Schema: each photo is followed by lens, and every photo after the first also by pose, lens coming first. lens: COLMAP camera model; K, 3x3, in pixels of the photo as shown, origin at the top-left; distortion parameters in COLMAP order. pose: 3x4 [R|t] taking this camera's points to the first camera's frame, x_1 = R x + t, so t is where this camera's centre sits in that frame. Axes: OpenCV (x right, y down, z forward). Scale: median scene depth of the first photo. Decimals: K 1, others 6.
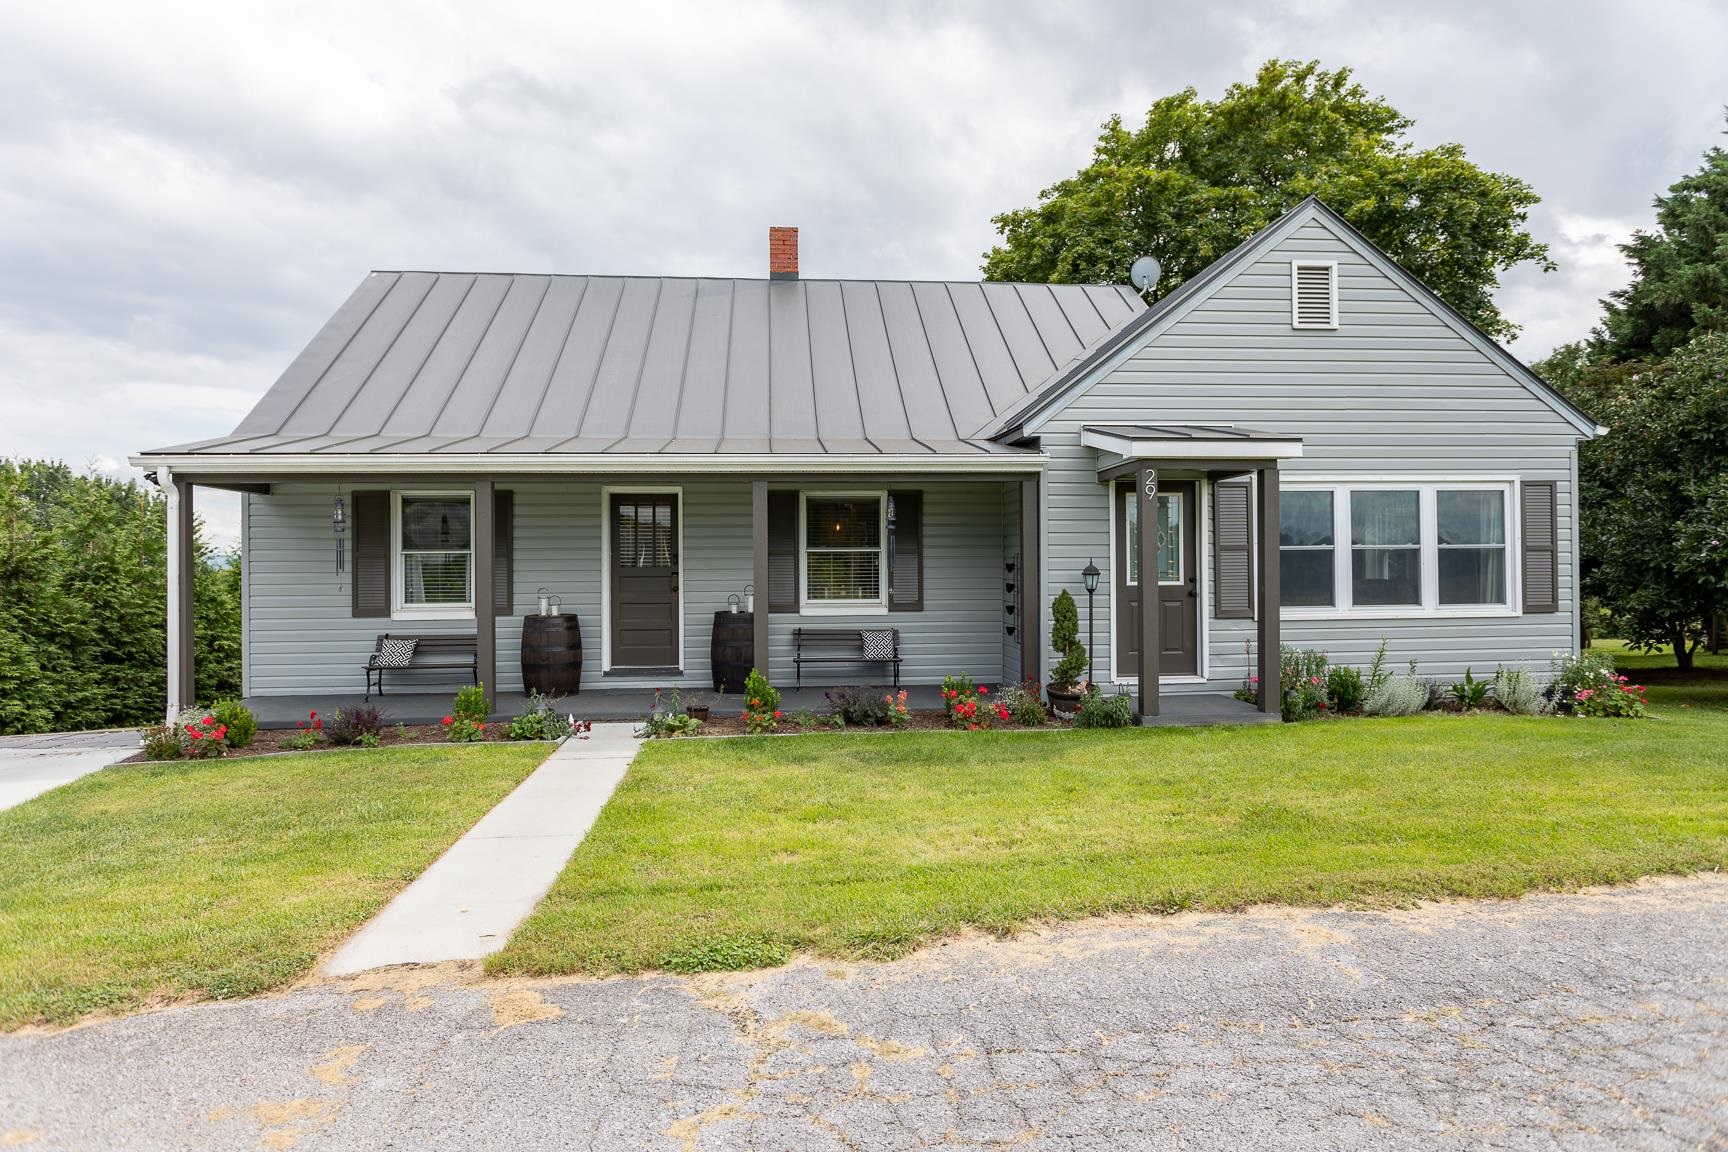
lens RADIAL K [[1003.0, 0, 863.7], [0, 1003.0, 567.7], [0, 0, 1]] dist [-0.002491, 0.000331]
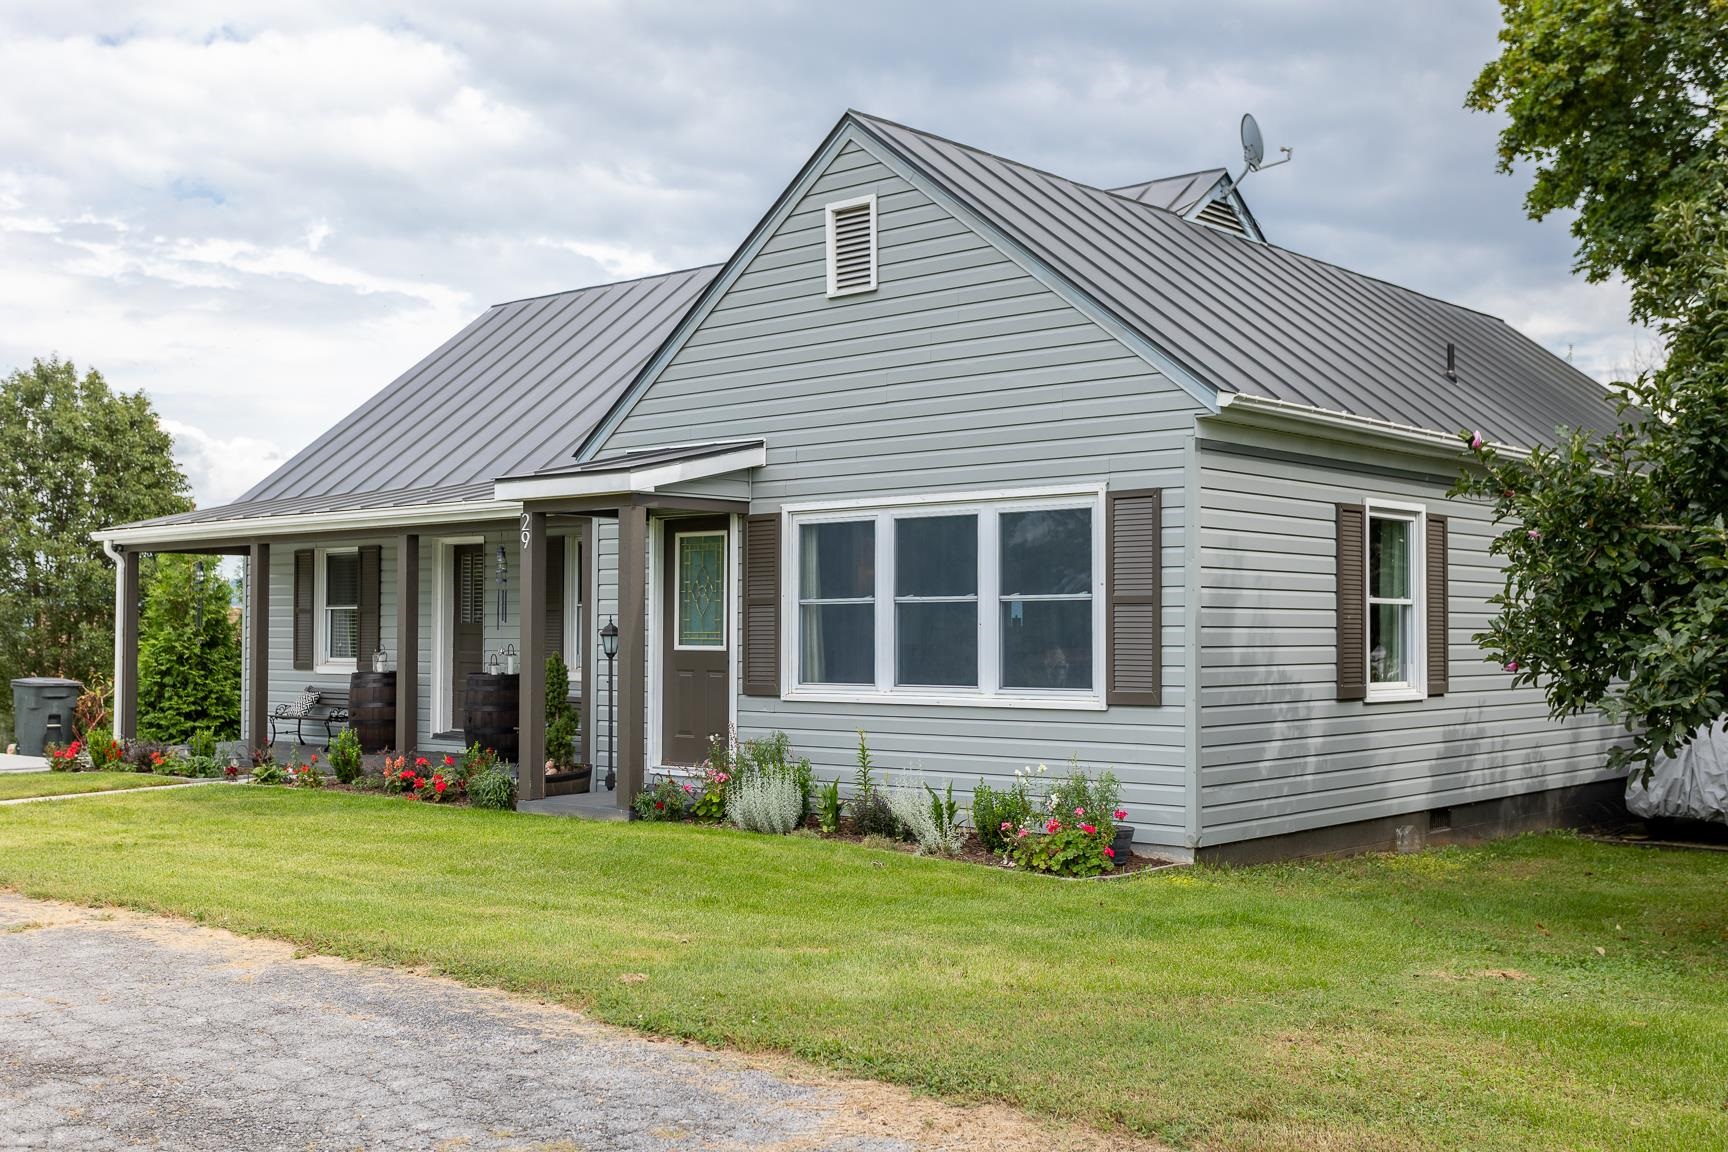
lens RADIAL K [[1833.7, 0, 863.1], [0, 1833.7, 580.0], [0, 0, 1]] dist [0.010269, 0.000000]
pose [[0.684656, -0.011555, -0.728774, 1.383965], [-0.005715, 0.999758, -0.021221, -0.007337], [0.728844, 0.018694, 0.684425, 0.114706]]
